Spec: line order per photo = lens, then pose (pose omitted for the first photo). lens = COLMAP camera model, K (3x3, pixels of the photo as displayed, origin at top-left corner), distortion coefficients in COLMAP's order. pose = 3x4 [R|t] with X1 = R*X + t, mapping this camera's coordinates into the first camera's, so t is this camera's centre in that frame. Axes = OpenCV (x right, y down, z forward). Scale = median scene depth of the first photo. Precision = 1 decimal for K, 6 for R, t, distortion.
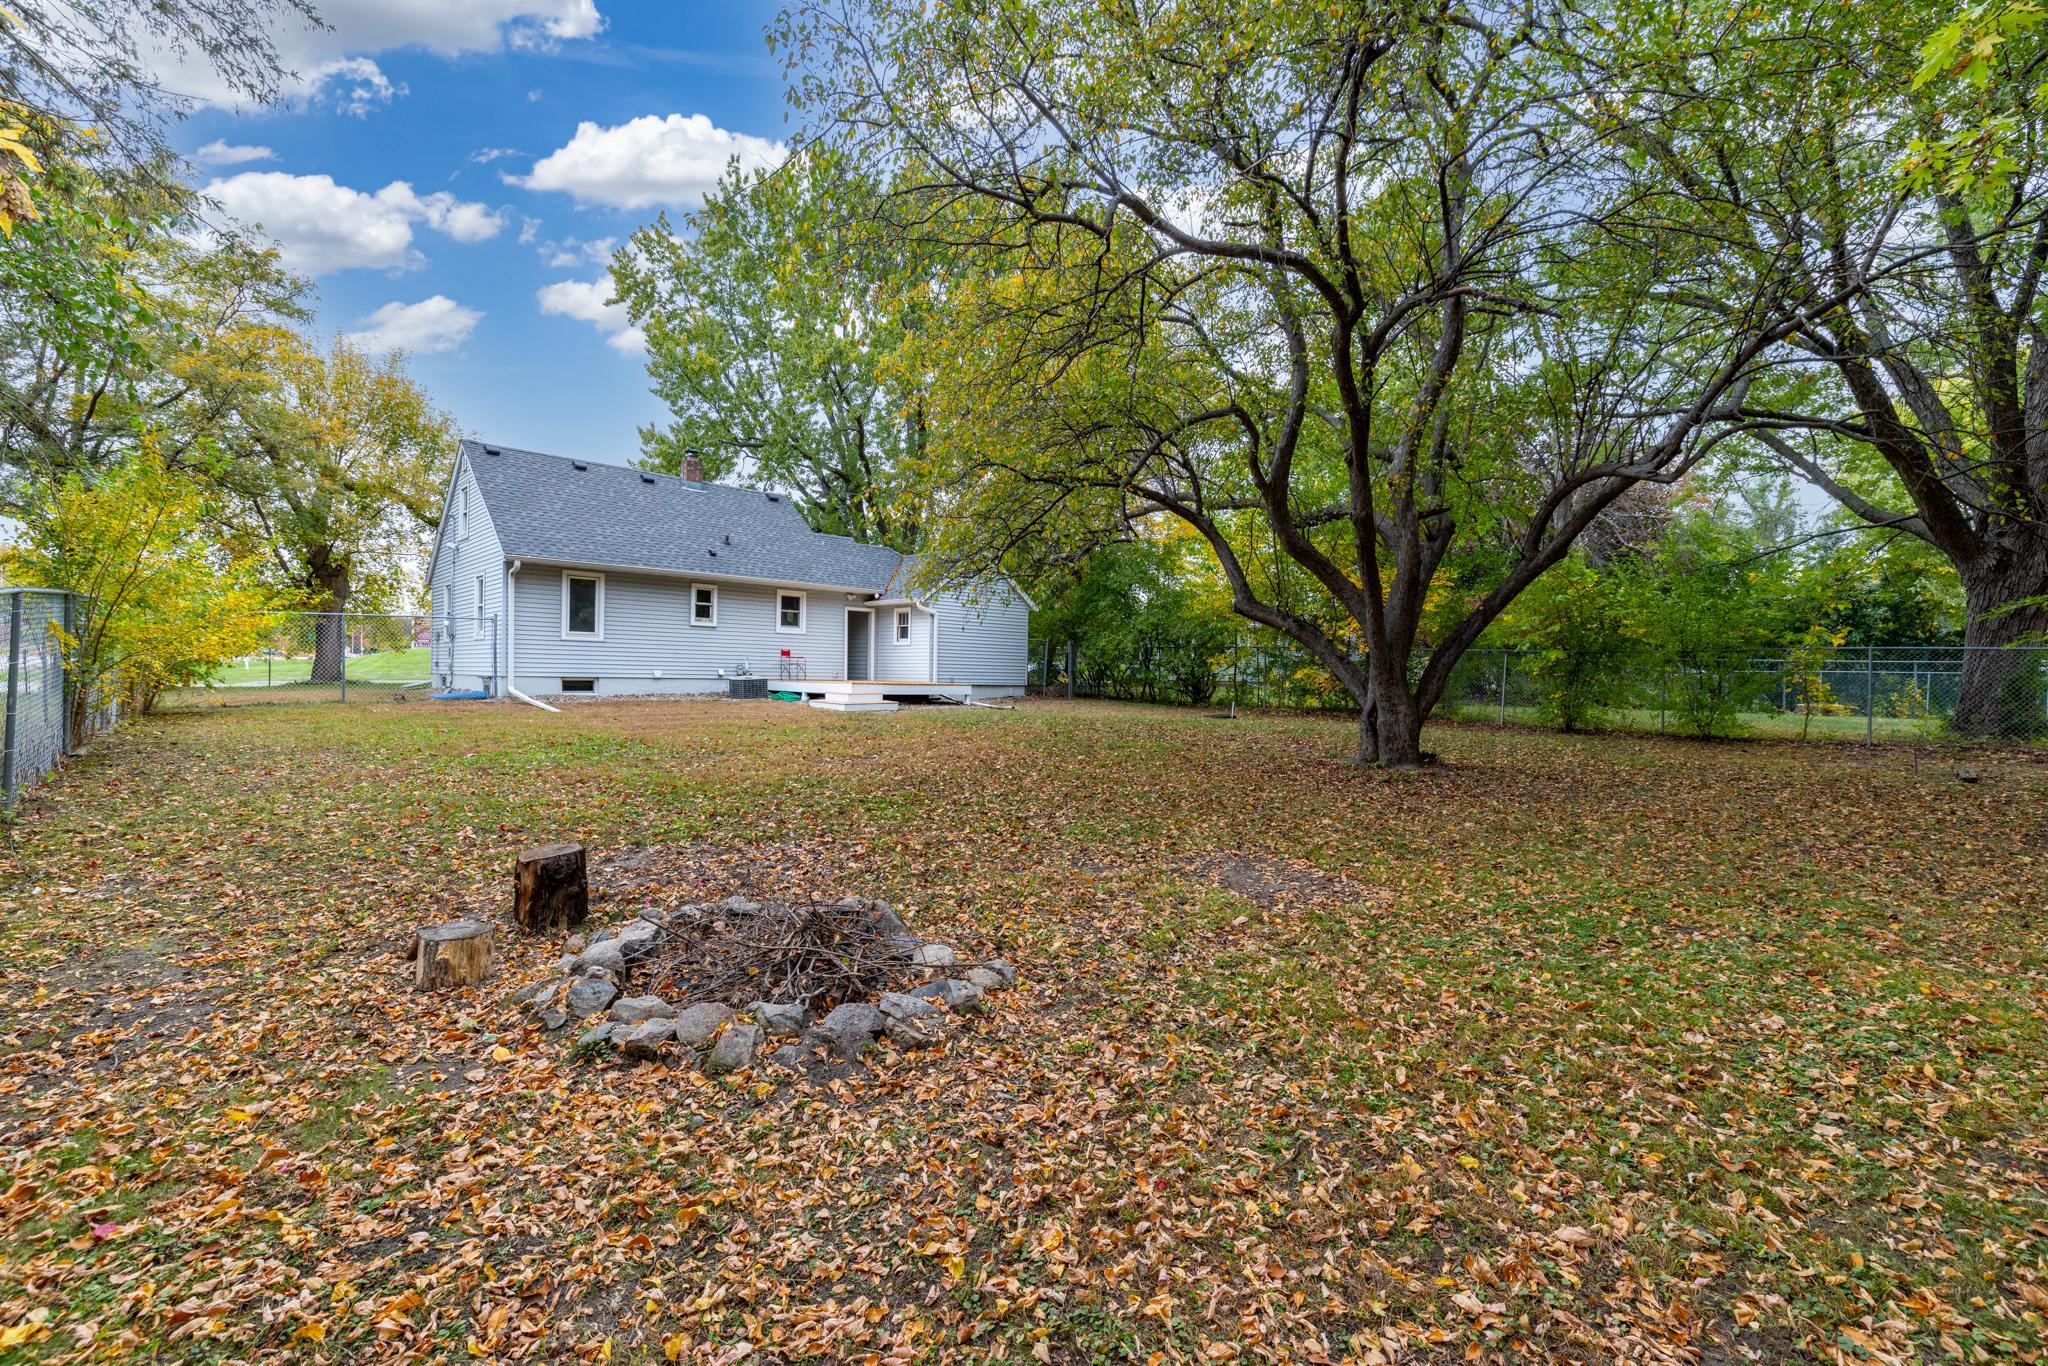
lens RADIAL K [[896.9, 0, 1021.1], [0, 896.9, 685.9], [0, 0, 1]] dist [0.005521, 0.000456]
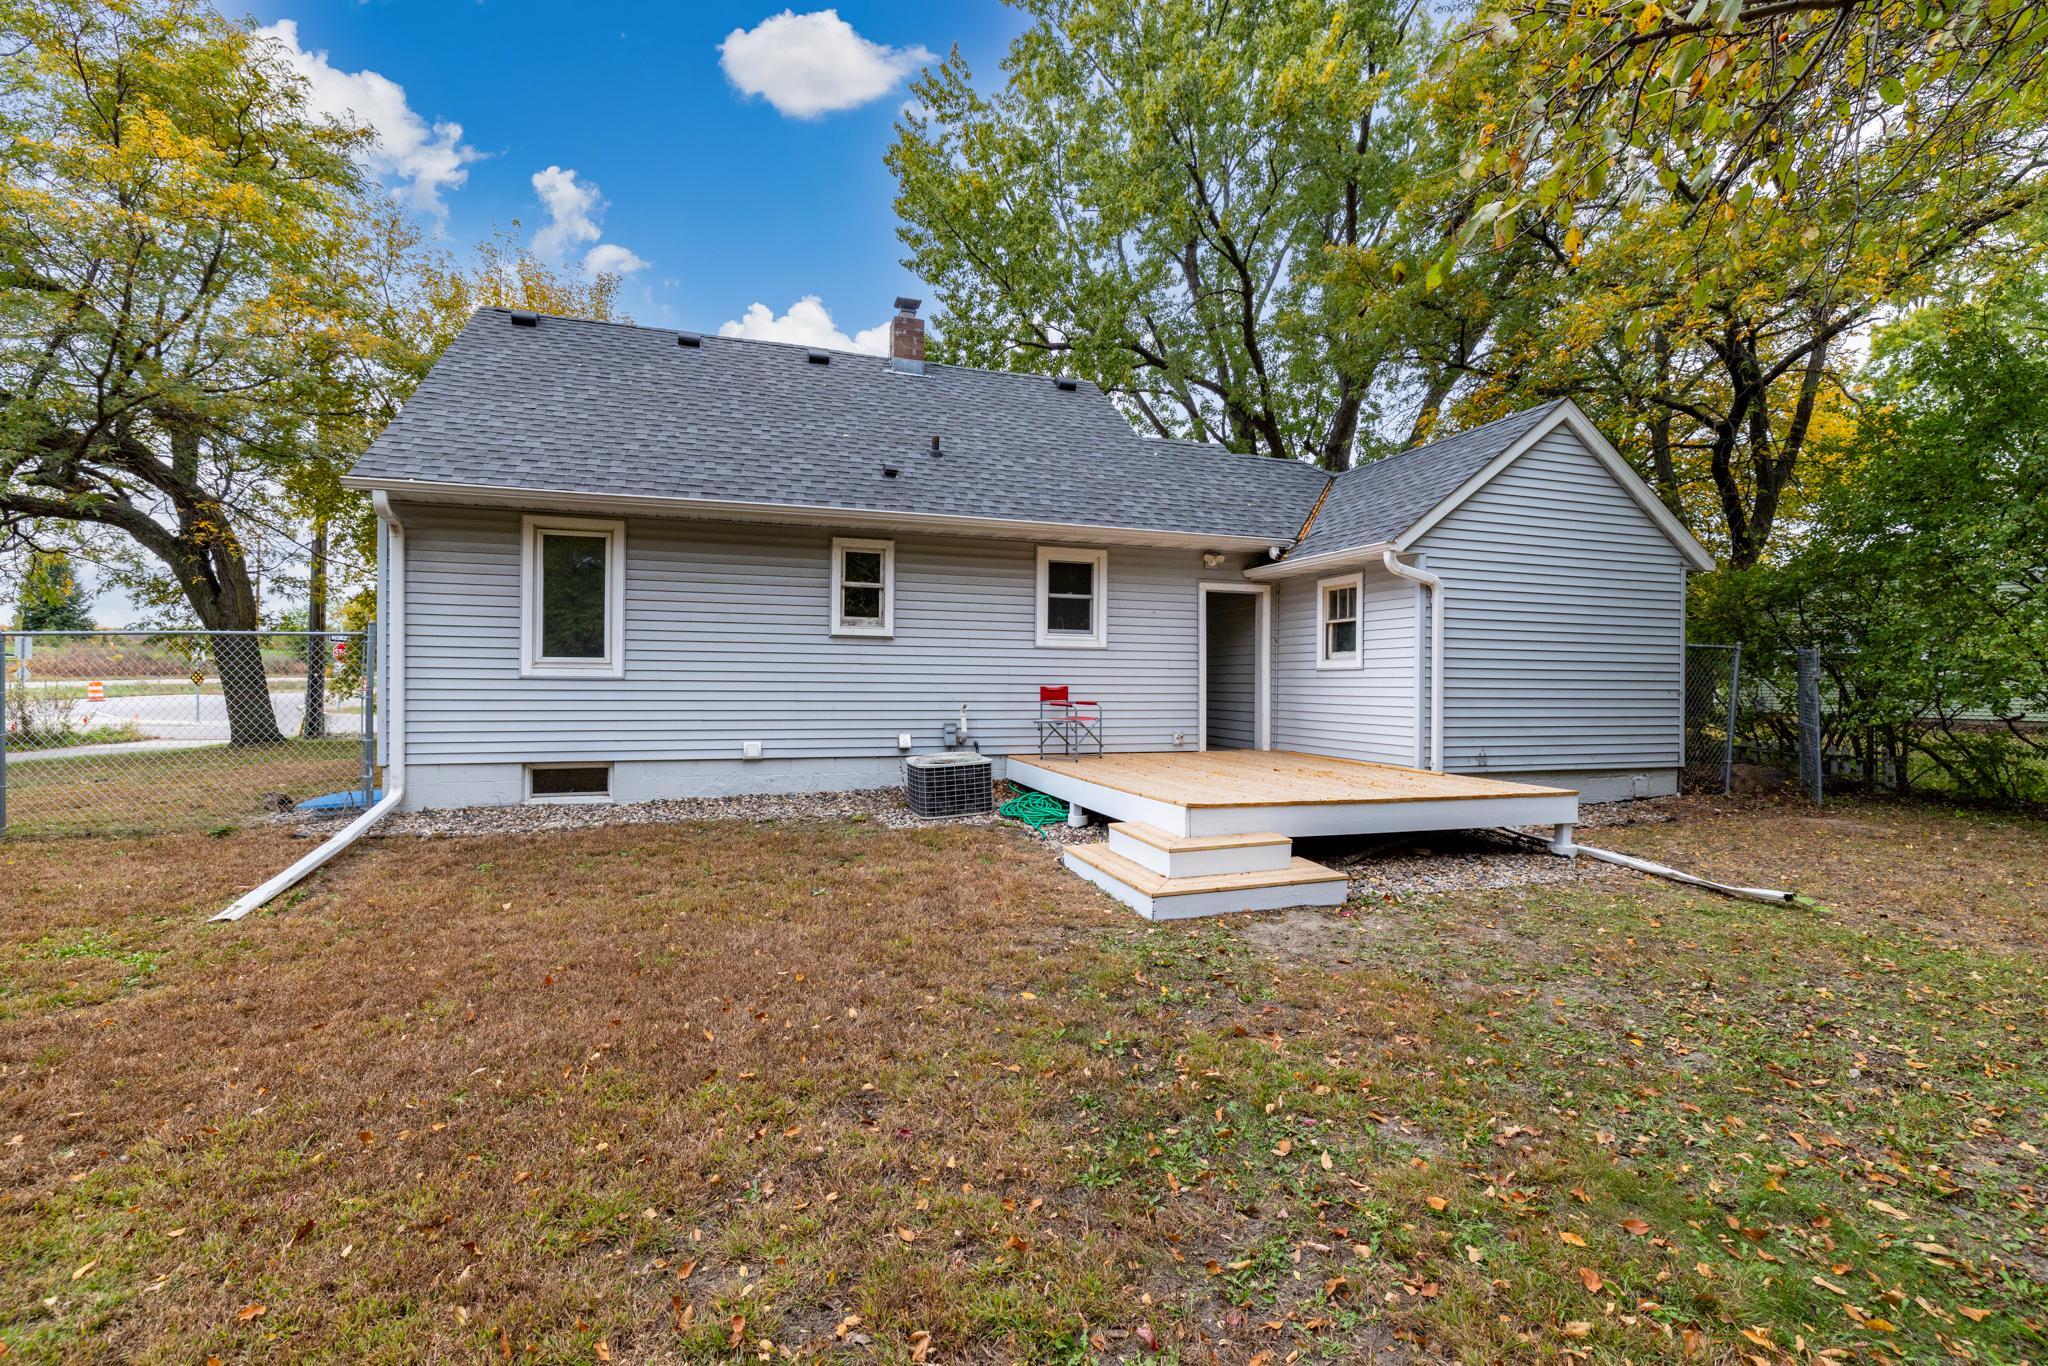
lens RADIAL K [[874.3, 0, 1026.3], [0, 874.3, 682.2], [0, 0, 1]] dist [-0.000446, 0.000284]
pose [[0.901759, -0.010091, -0.432122, -0.097751], [0.002455, 0.999831, -0.018226, -0.035464], [0.432233, 0.015375, 0.901631, 0.637149]]
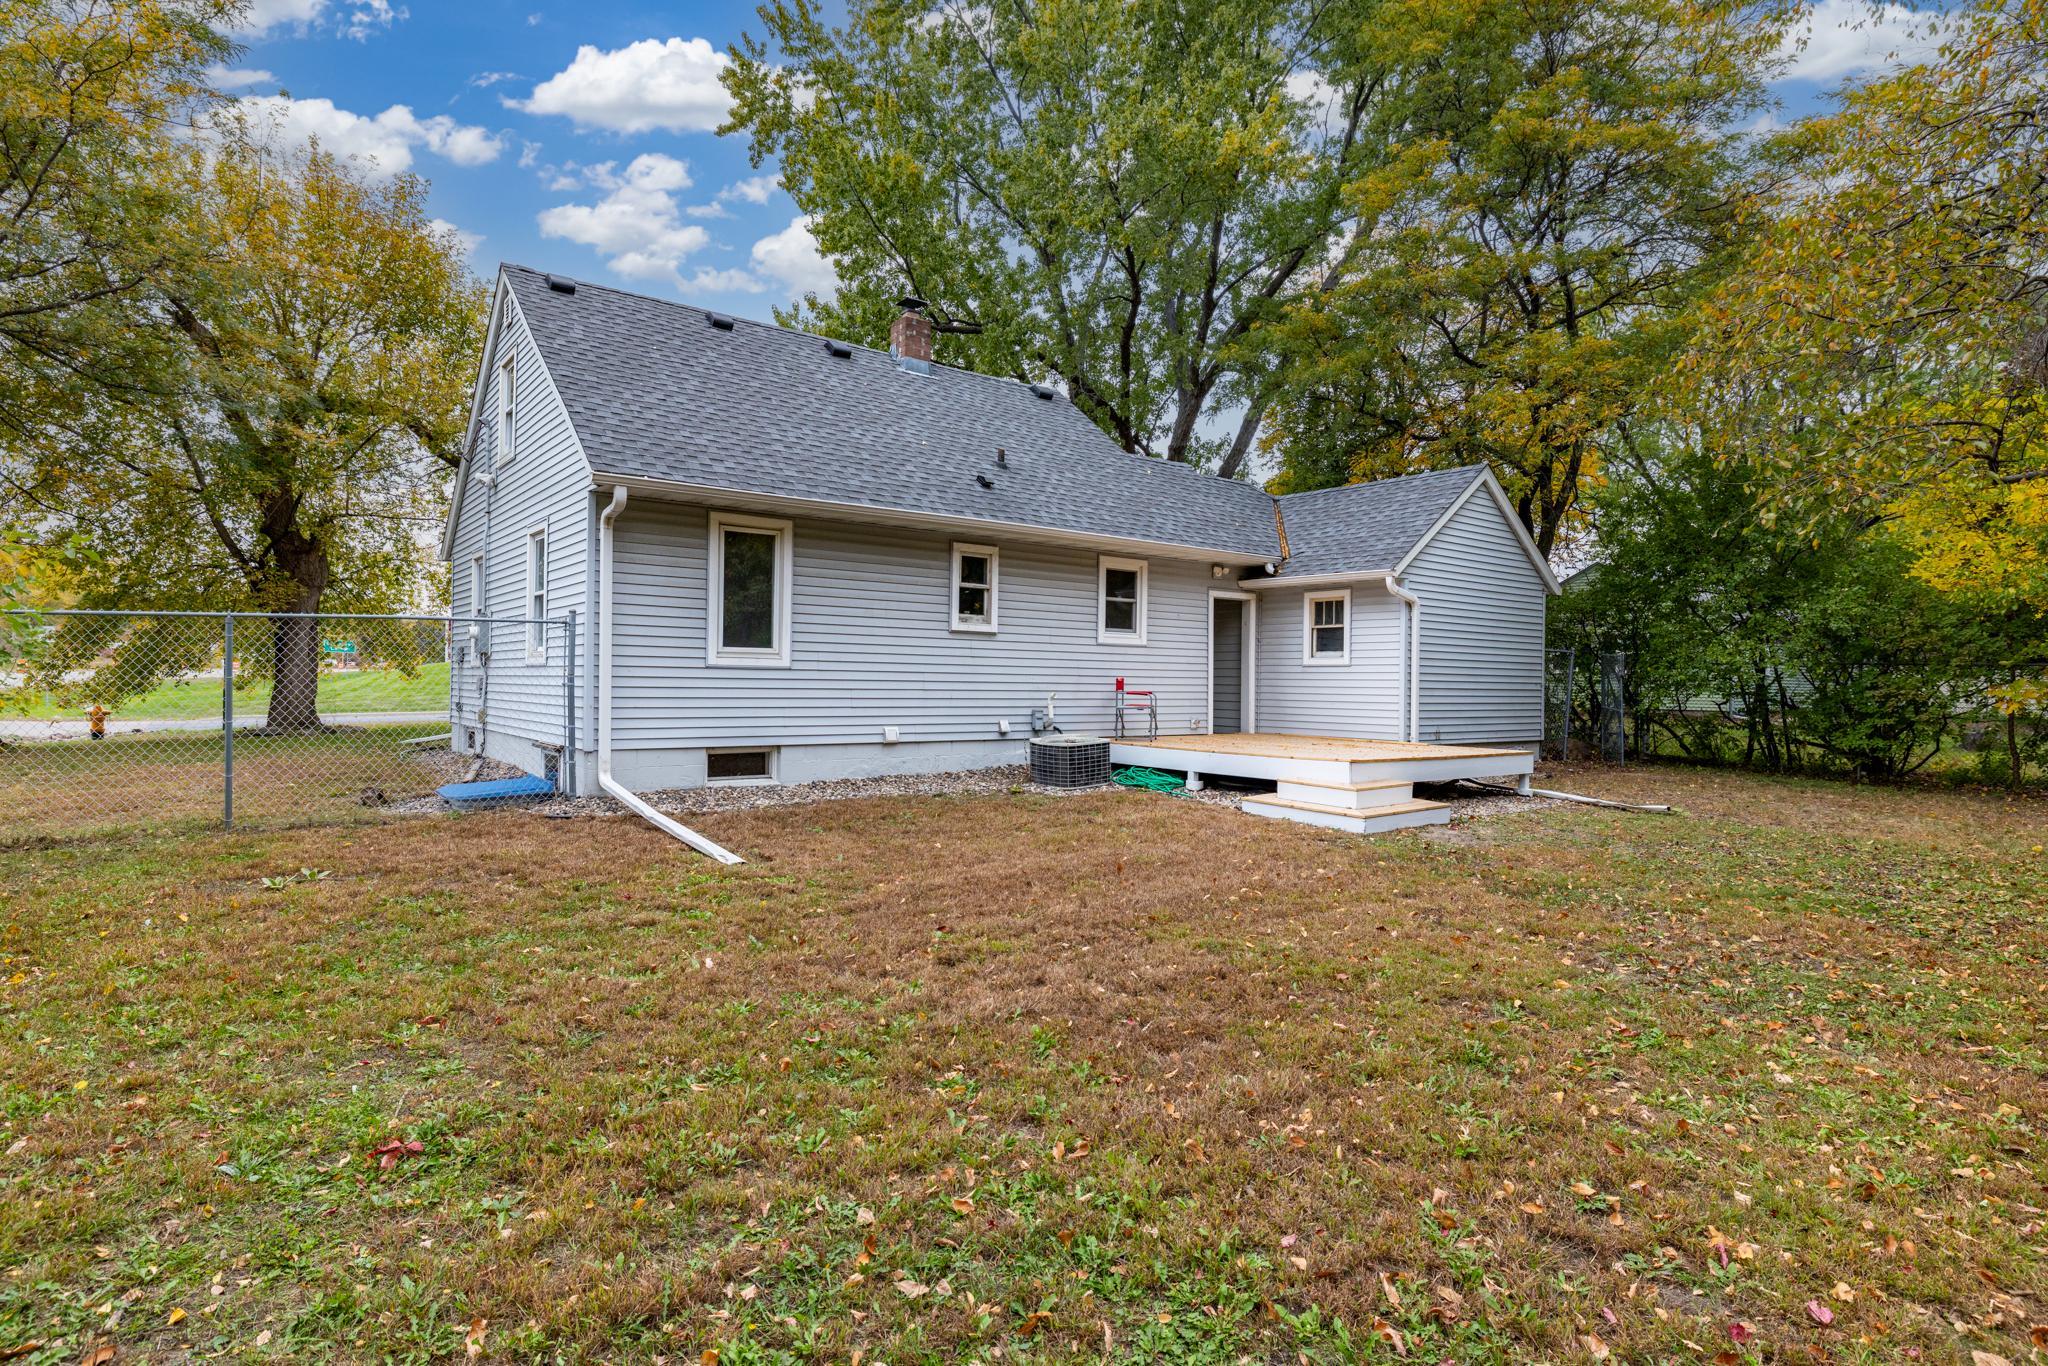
lens RADIAL K [[1061.7, 0, 1015.2], [0, 1061.7, 683.4], [0, 0, 1]] dist [0.000770, -0.000253]
pose [[0.993731, -0.003775, -0.111736, -0.261205], [0.002517, 0.999932, -0.011394, -0.031444], [0.111771, 0.011041, 0.993673, 0.425785]]
